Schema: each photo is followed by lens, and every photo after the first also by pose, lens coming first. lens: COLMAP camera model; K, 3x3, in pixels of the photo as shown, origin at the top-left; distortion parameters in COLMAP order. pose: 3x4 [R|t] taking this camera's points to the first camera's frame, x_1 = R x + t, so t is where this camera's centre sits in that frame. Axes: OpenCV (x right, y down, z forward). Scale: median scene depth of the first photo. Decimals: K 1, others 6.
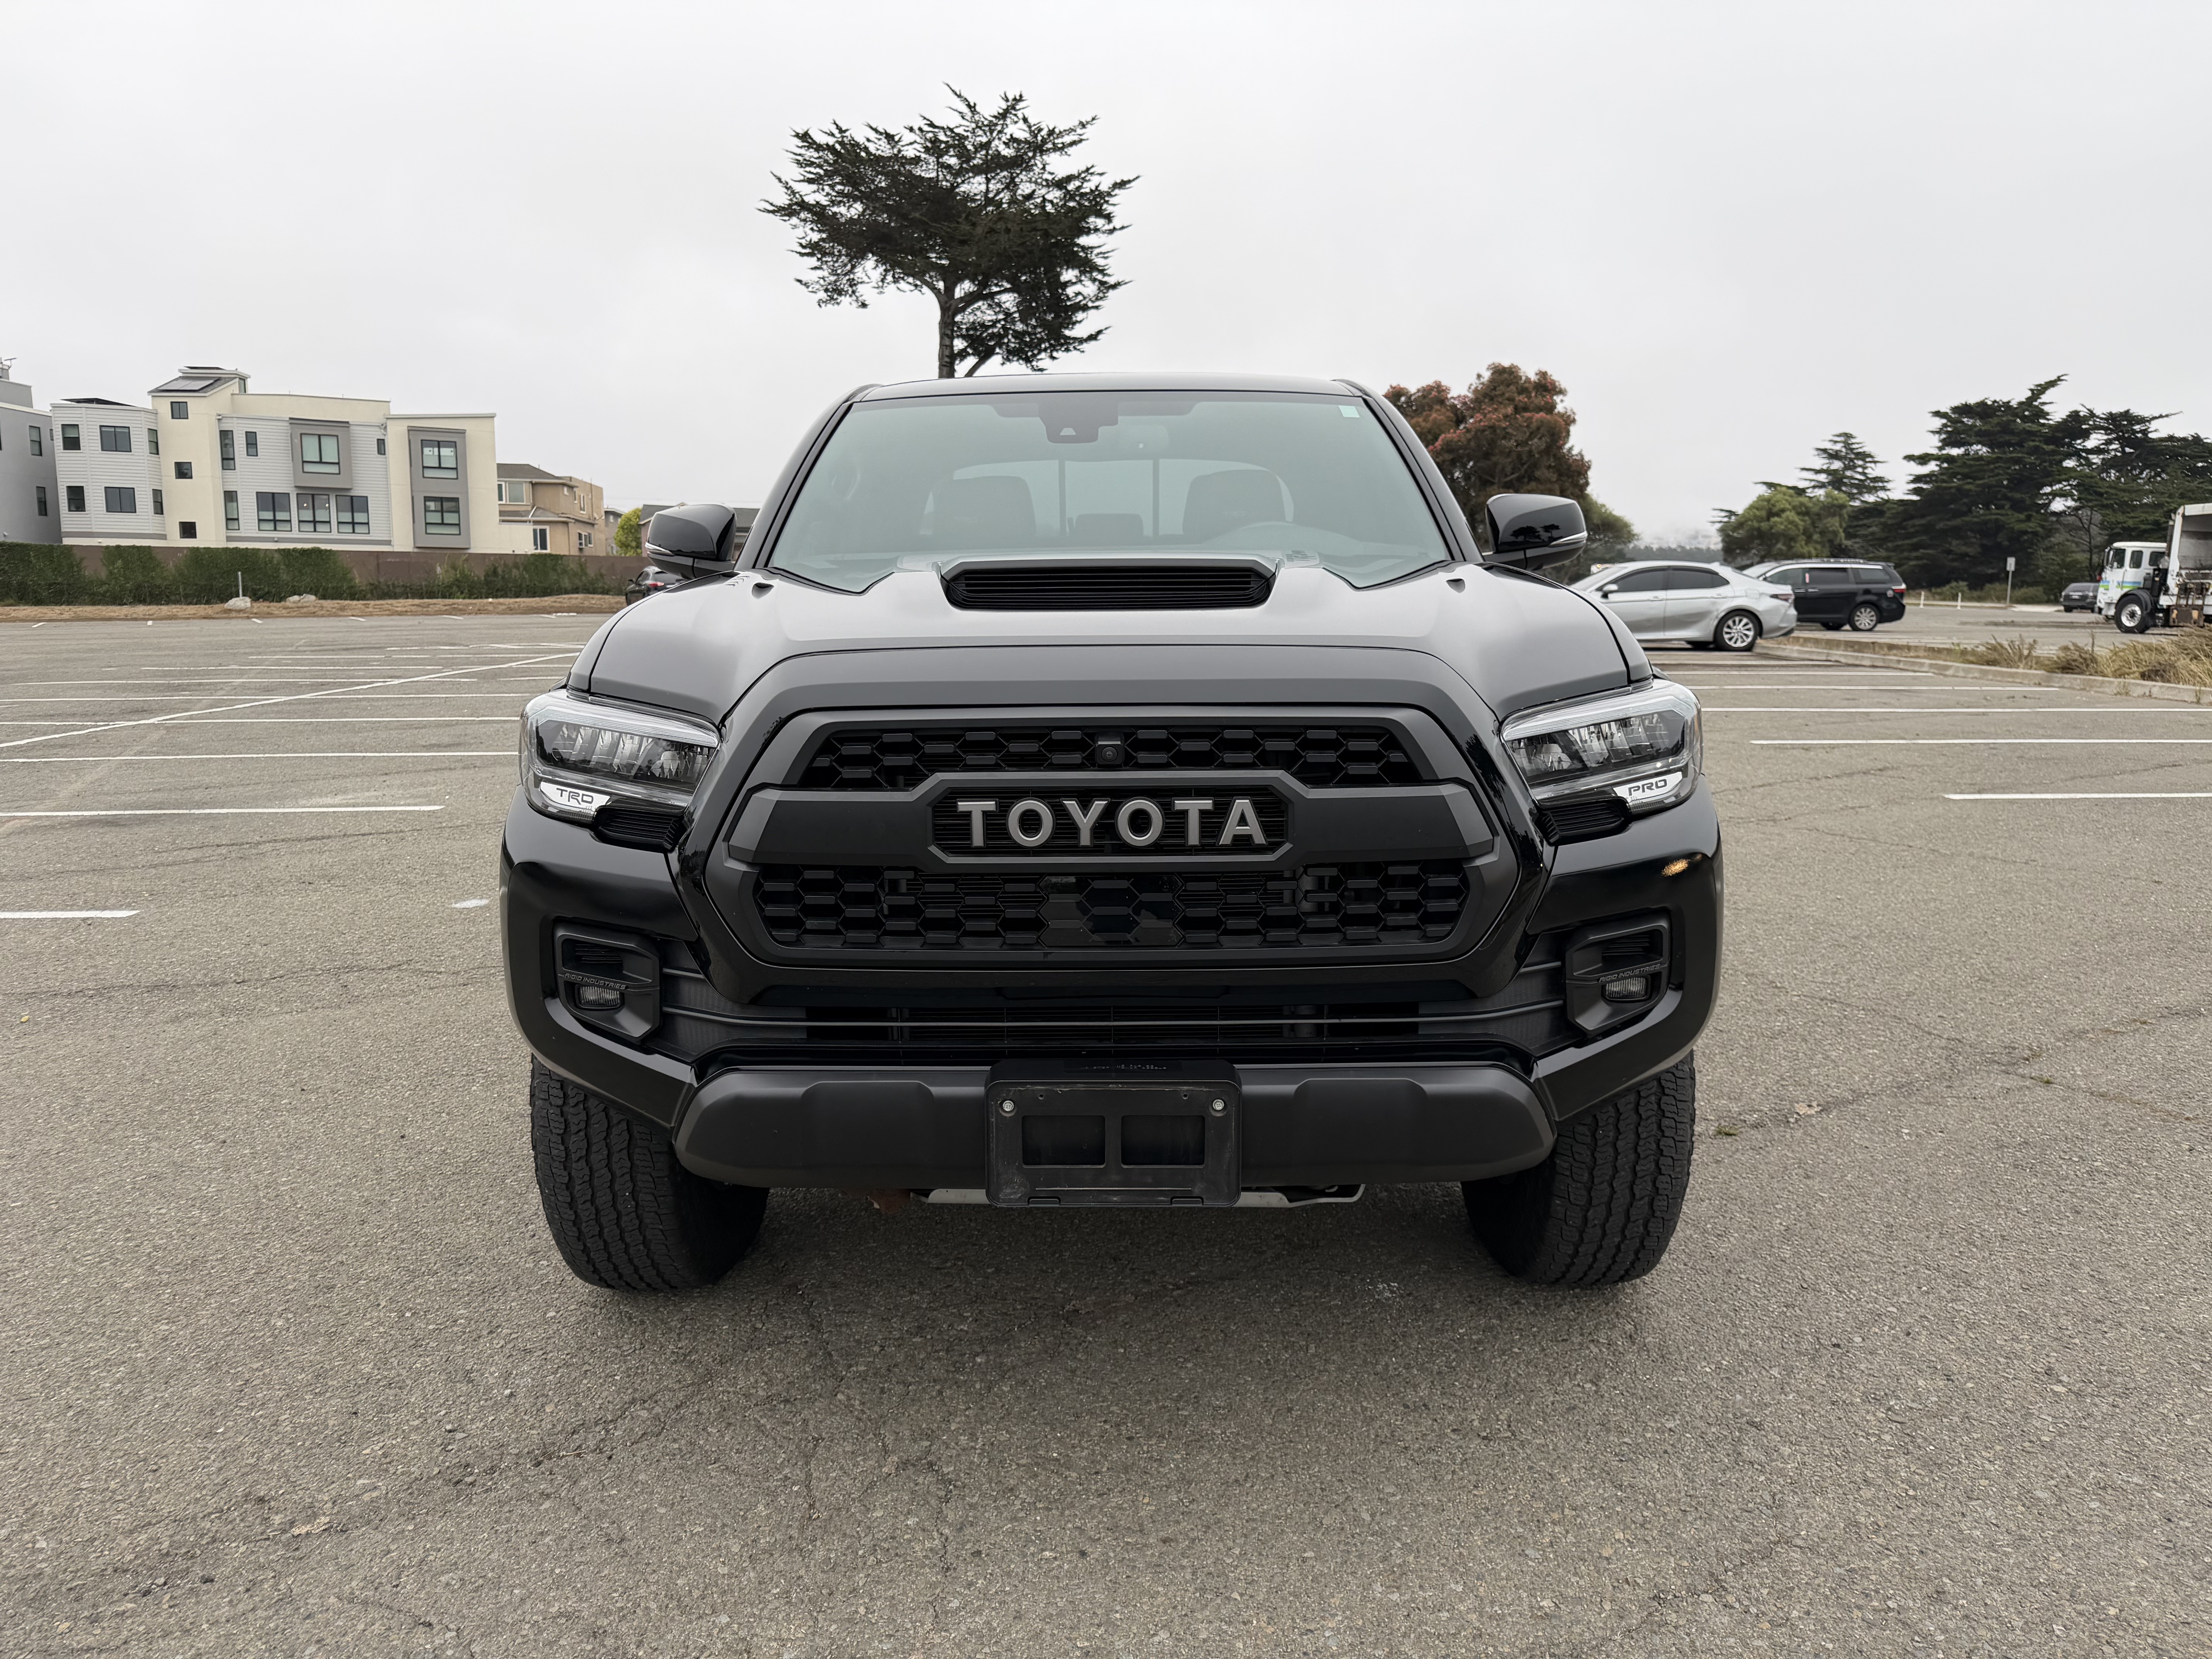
lens RADIAL K [[1572.0, 0, 1114.8], [0, 1572.0, 839.4], [0, 0, 1]] dist [0.011392, -0.000041]
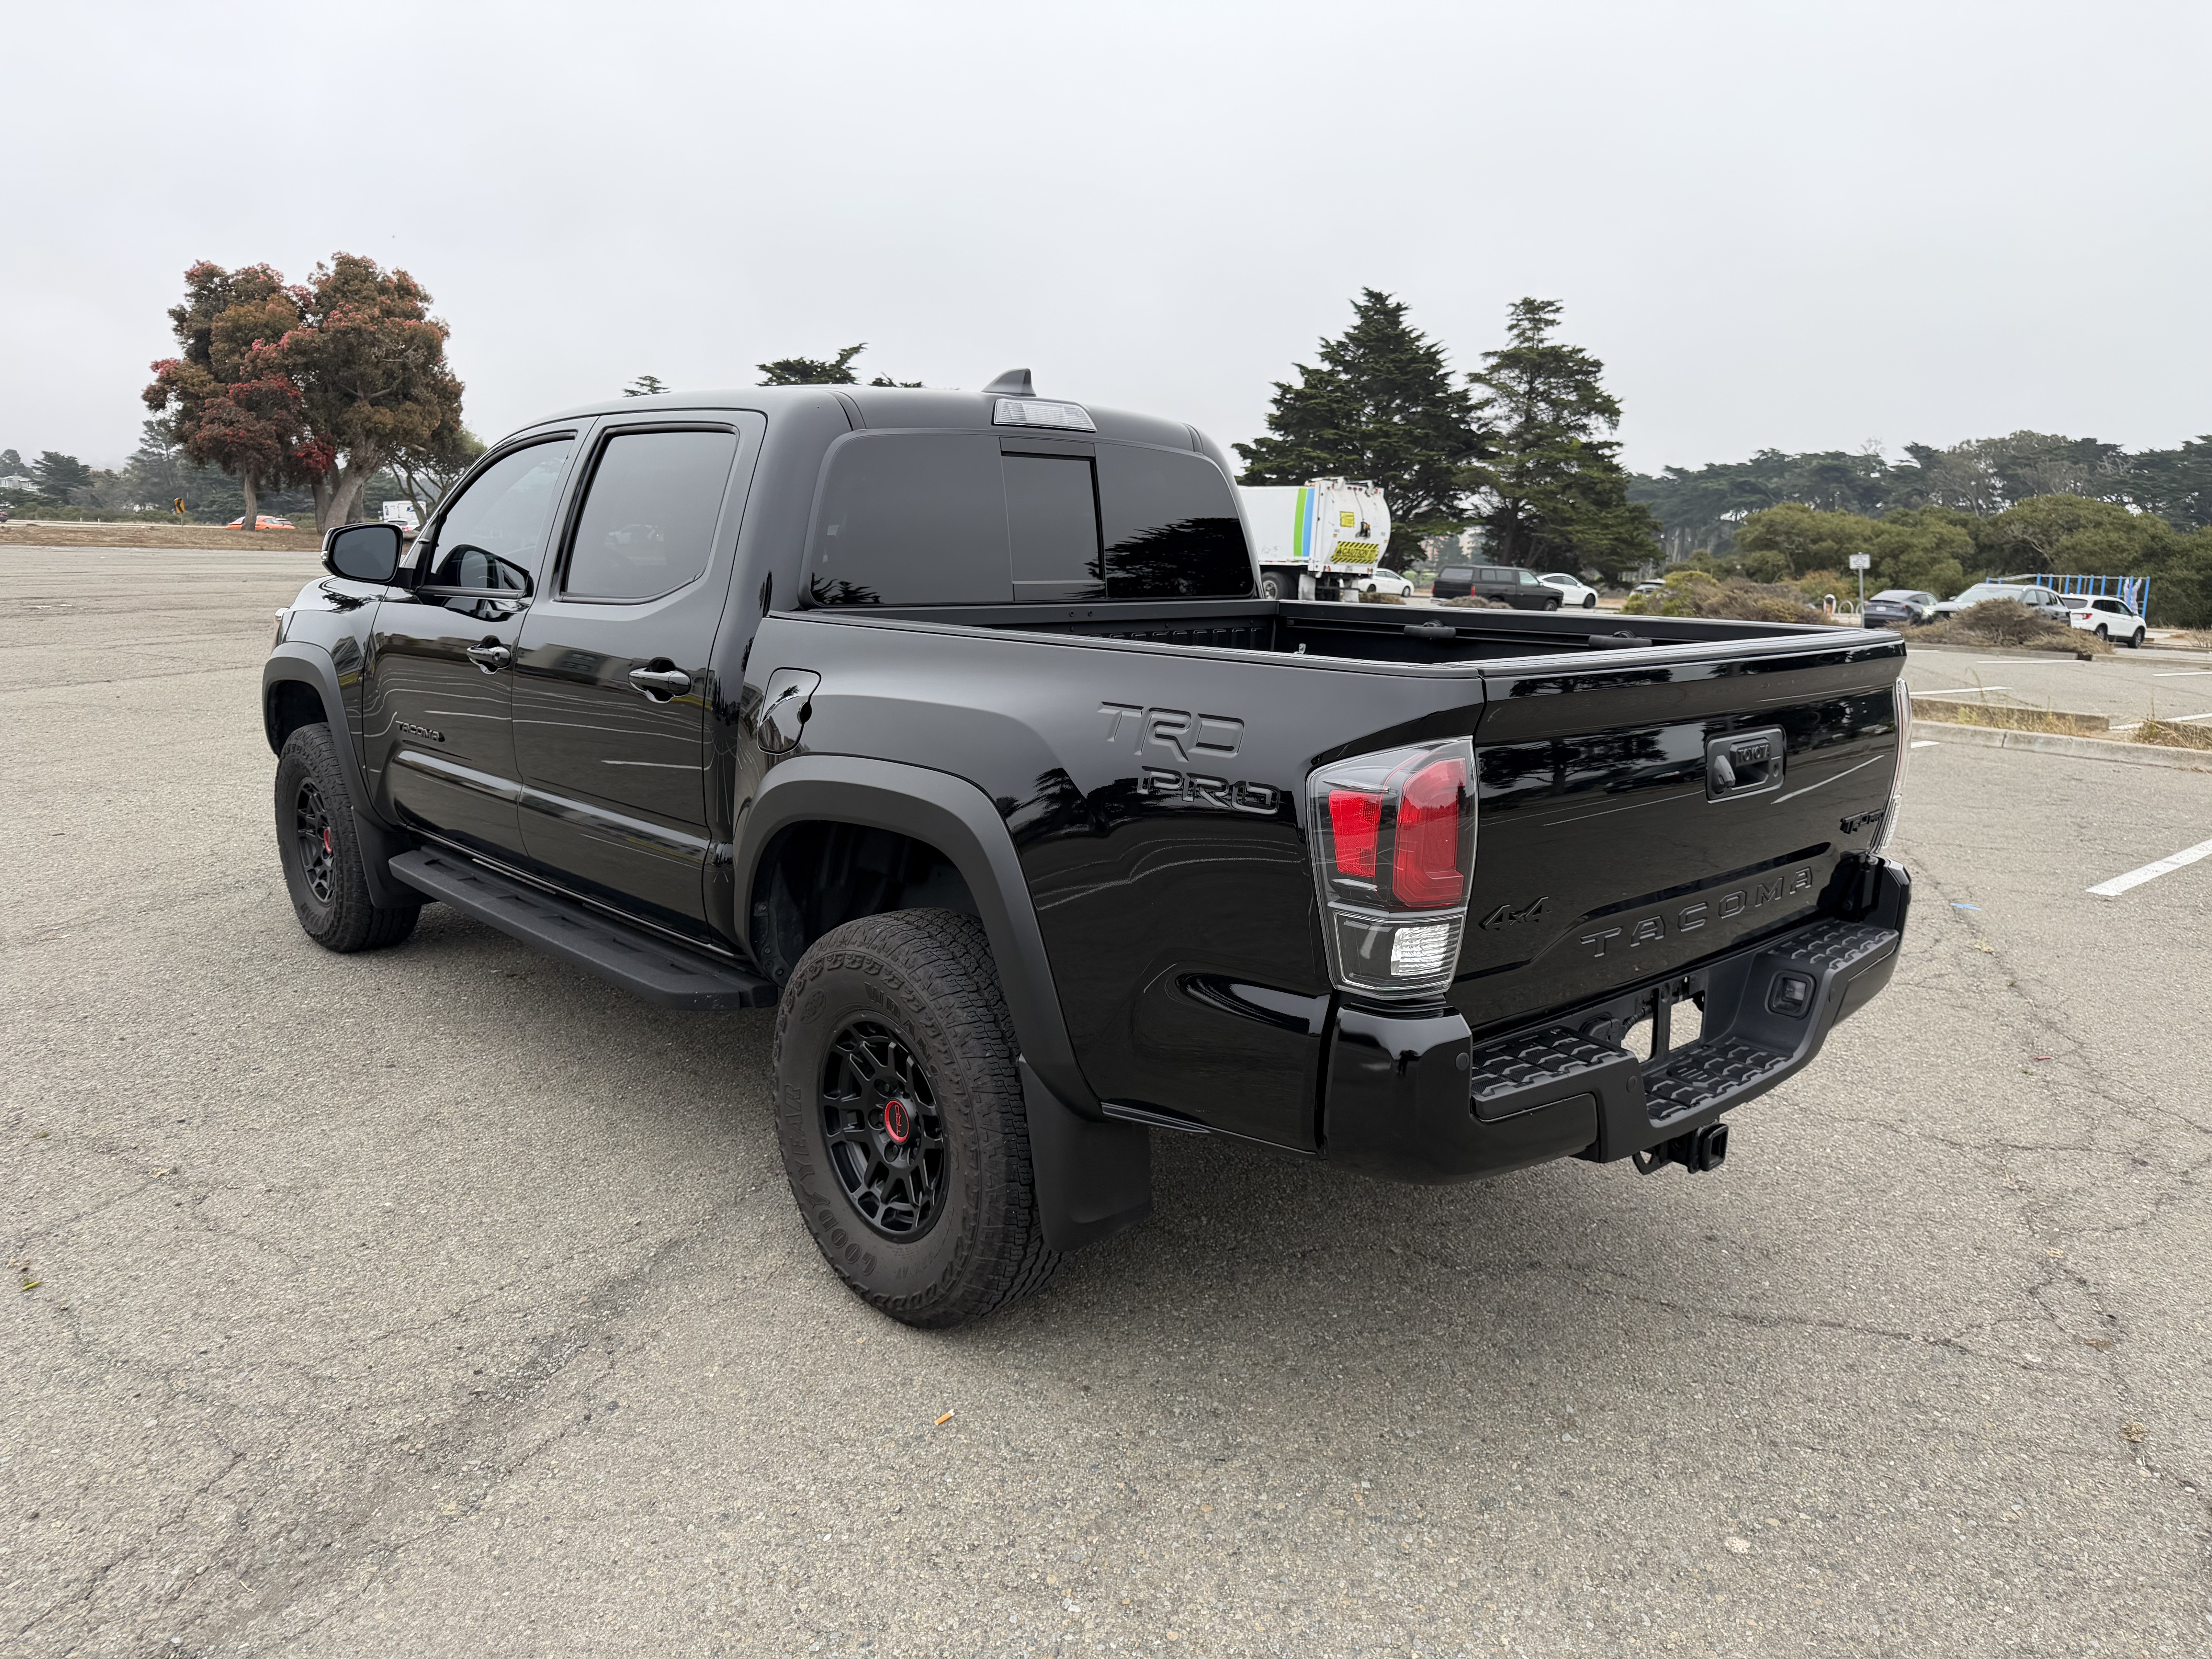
lens RADIAL K [[1563.2, 0, 1123.5], [0, 1563.2, 831.9], [0, 0, 1]] dist [0.026428, -0.039047]
pose [[0.733839, -0.100923, 0.671785, -0.038490], [0.076617, 0.994889, 0.065768, -0.021122], [-0.674989, 0.003207, 0.737821, 0.107968]]
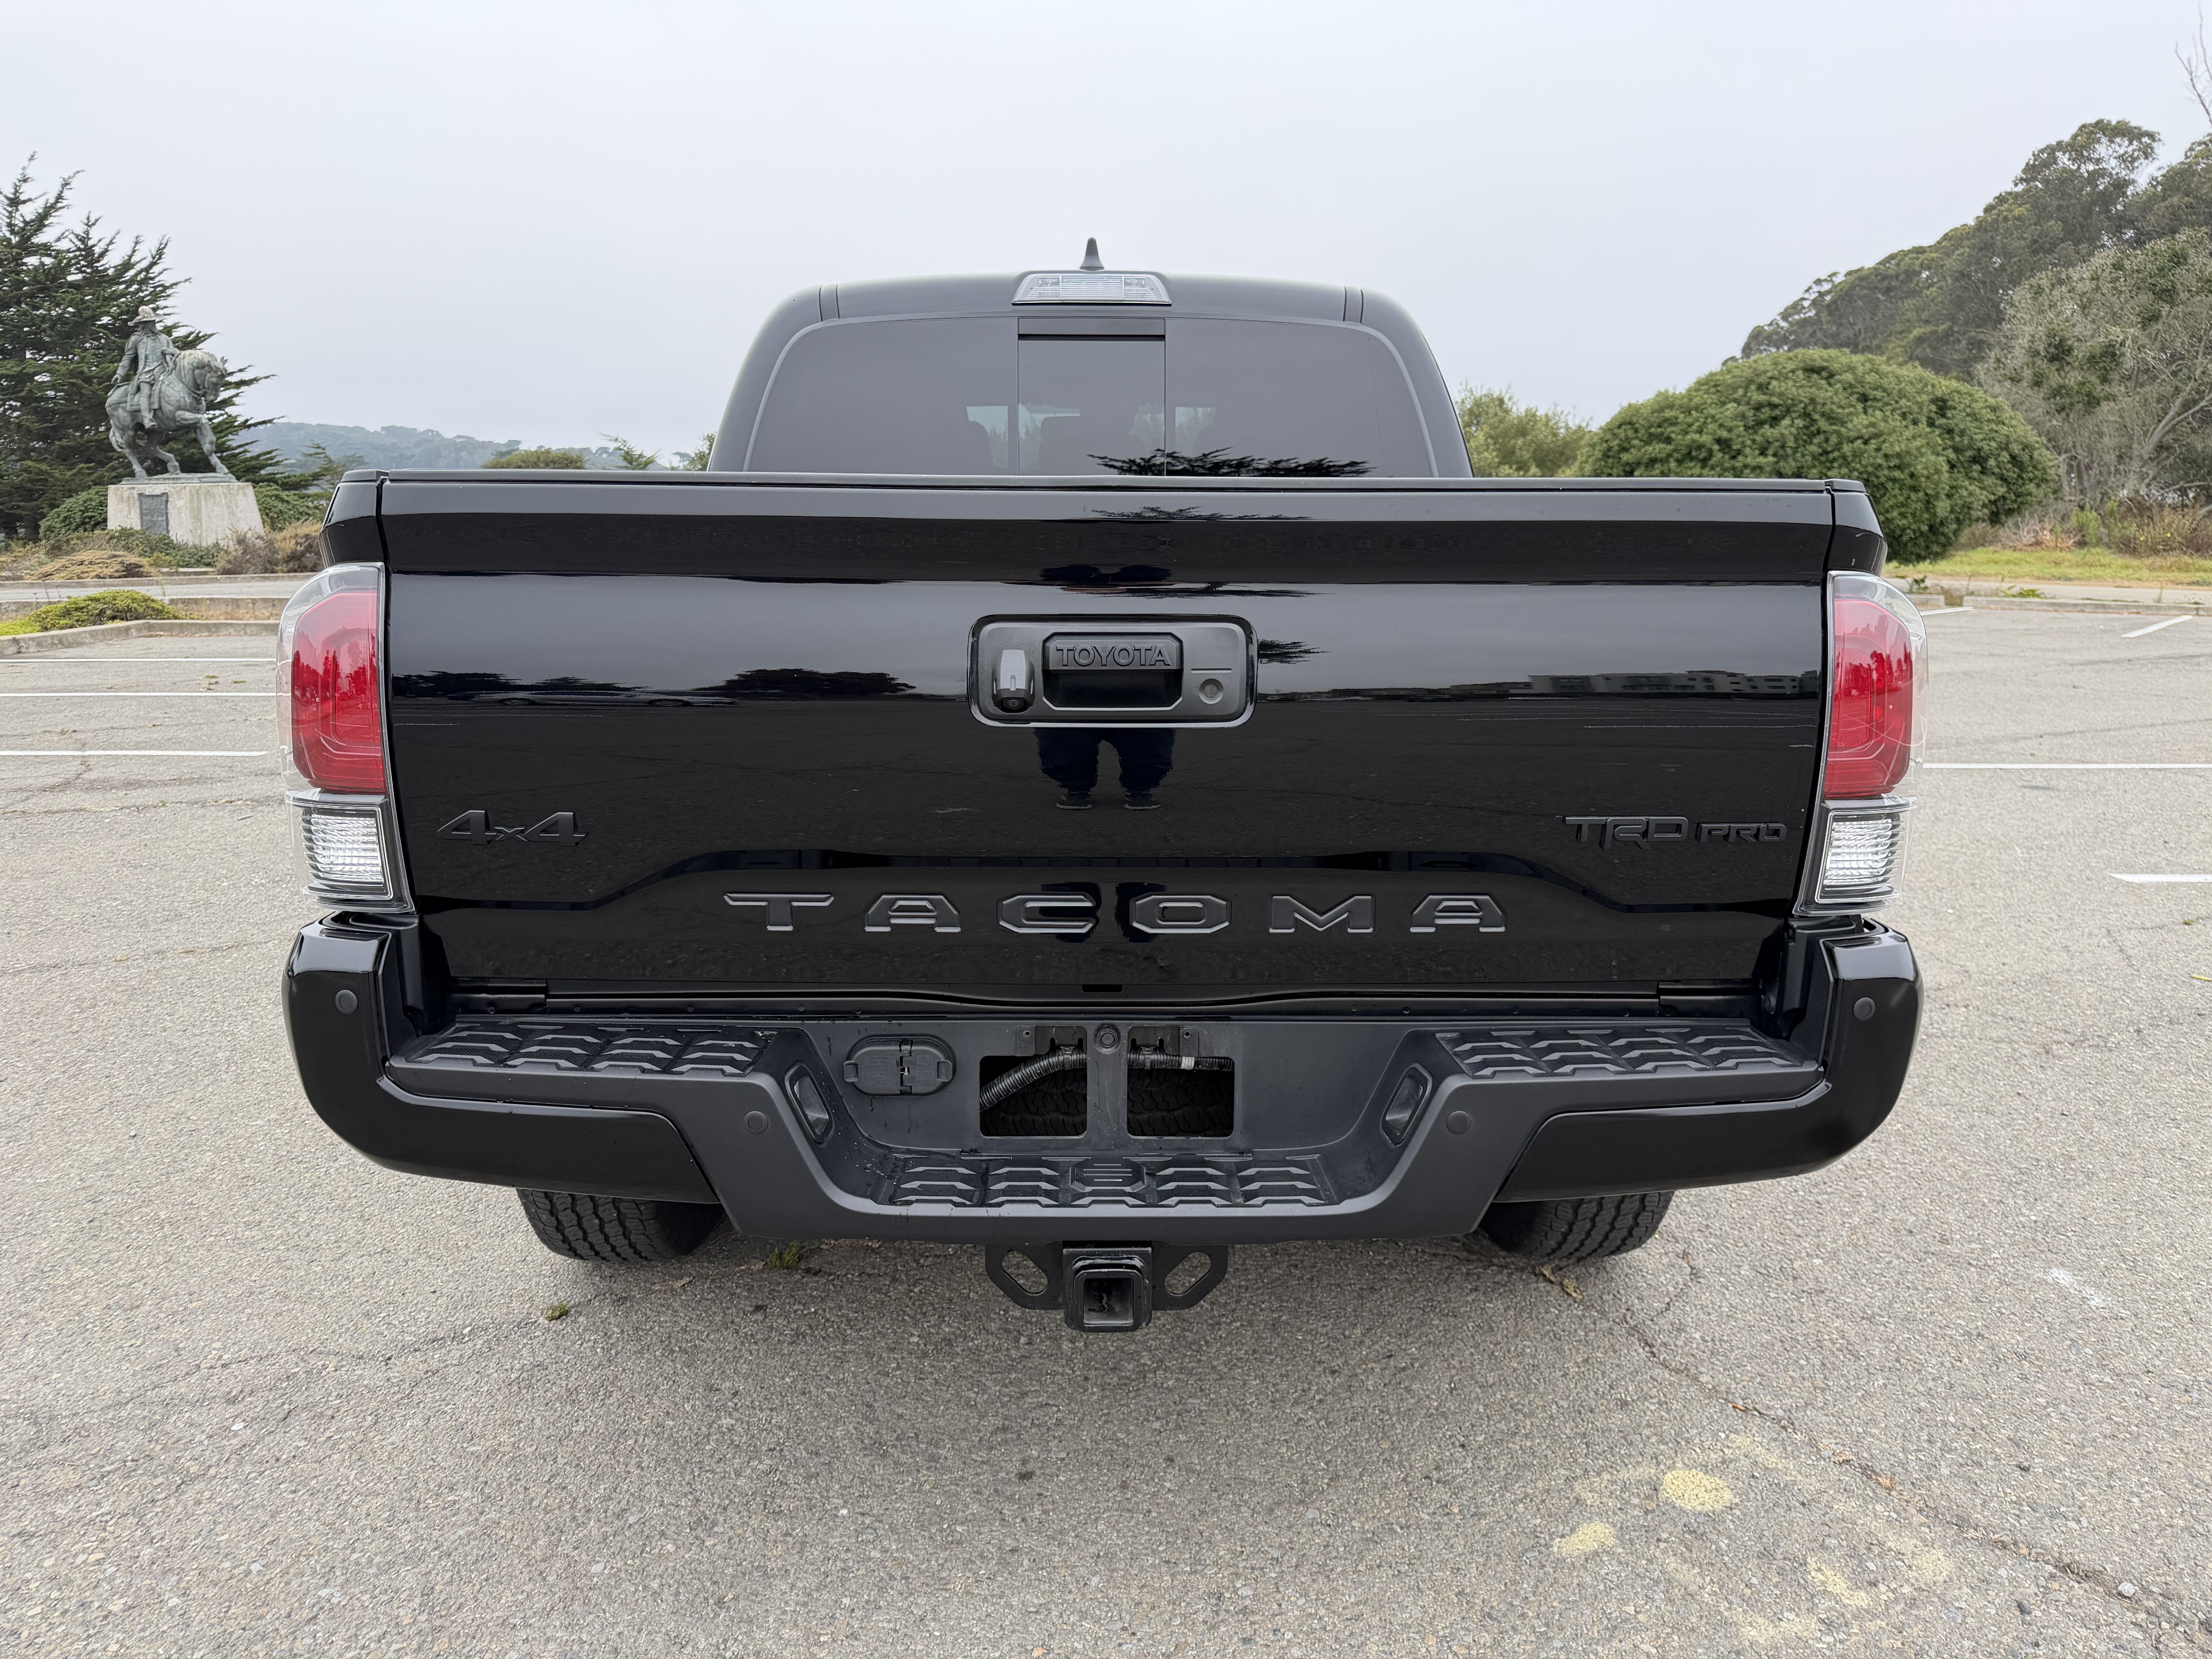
lens RADIAL K [[1563.2, 0, 1123.5], [0, 1563.2, 831.9], [0, 0, 1]] dist [0.026428, -0.039047]
pose [[0.999715, 0.011900, 0.020679, -0.009611], [-0.012581, 0.999371, 0.033148, -0.018274], [-0.020272, -0.033399, 0.999236, 0.103806]]
